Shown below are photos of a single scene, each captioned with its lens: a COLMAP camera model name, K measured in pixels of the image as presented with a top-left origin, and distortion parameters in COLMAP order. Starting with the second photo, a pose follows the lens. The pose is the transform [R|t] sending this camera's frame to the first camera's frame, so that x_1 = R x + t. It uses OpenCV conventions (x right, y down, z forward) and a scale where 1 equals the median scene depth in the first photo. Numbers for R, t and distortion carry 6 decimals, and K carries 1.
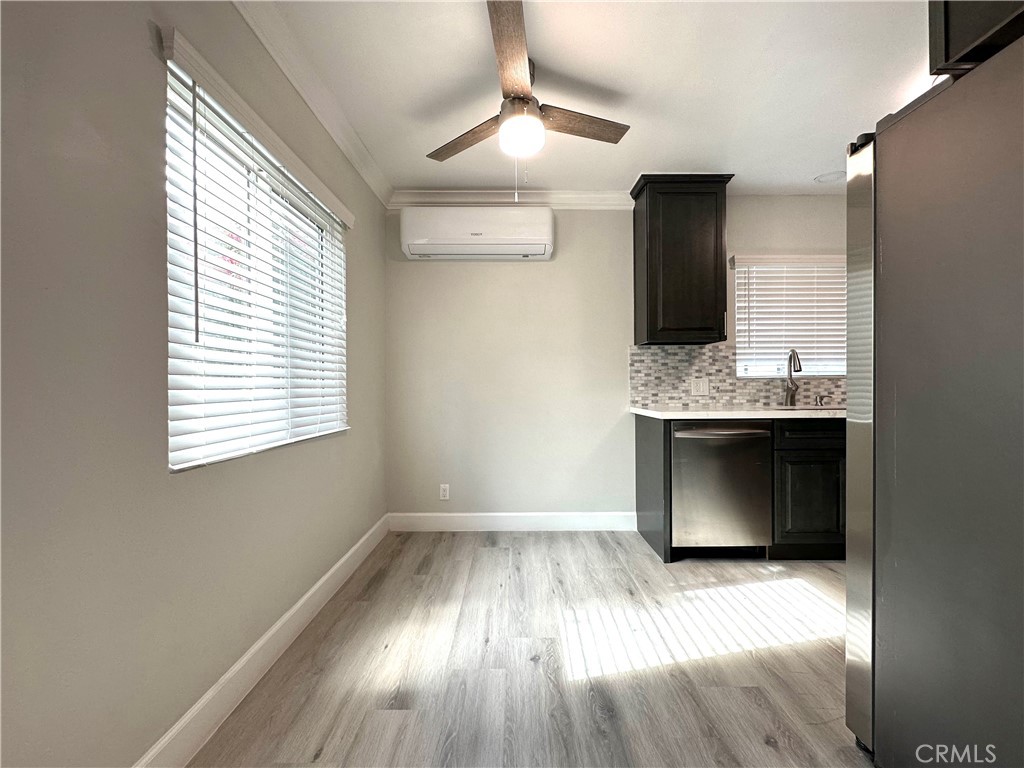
lens RADIAL K [[430.4, 0, 511.8], [0, 430.4, 386.3], [0, 0, 1]] dist [-0.002404, -0.000002]
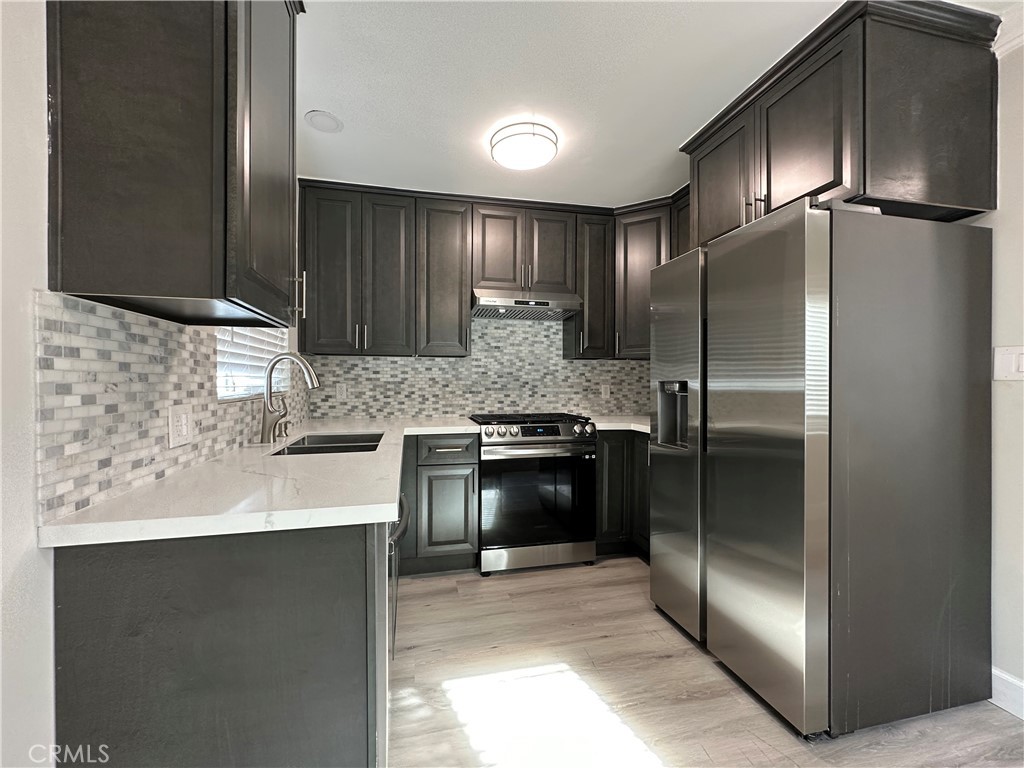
lens RADIAL K [[430.4, 0, 511.0], [0, 430.4, 383.8], [0, 0, 1]] dist [-0.002404, -0.000002]
pose [[-0.232539, 0.002525, 0.972584, -0.040136], [0.003860, 0.999991, -0.001673, -0.036292], [-0.972579, 0.003365, -0.232547, 0.785799]]
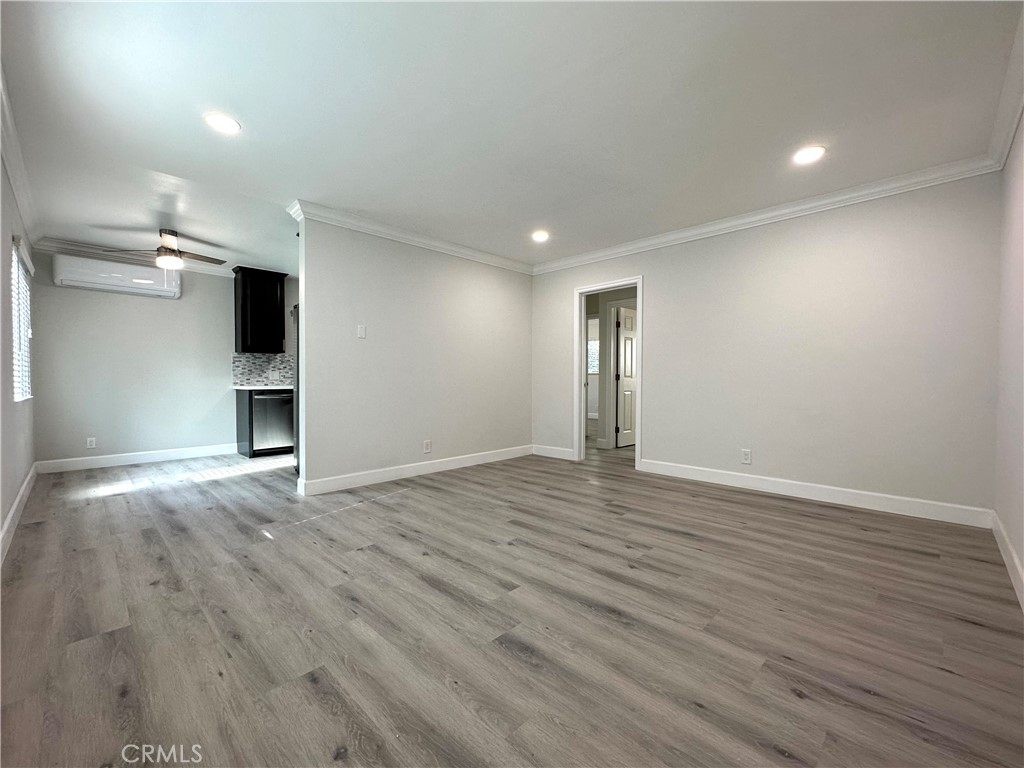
lens RADIAL K [[430.4, 0, 515.9], [0, 430.4, 387.6], [0, 0, 1]] dist [-0.002404, -0.000002]
pose [[0.697566, -0.010250, 0.716447, -0.198200], [-0.001719, 0.999871, 0.015979, 0.023824], [-0.716518, -0.012377, 0.697459, -1.150488]]
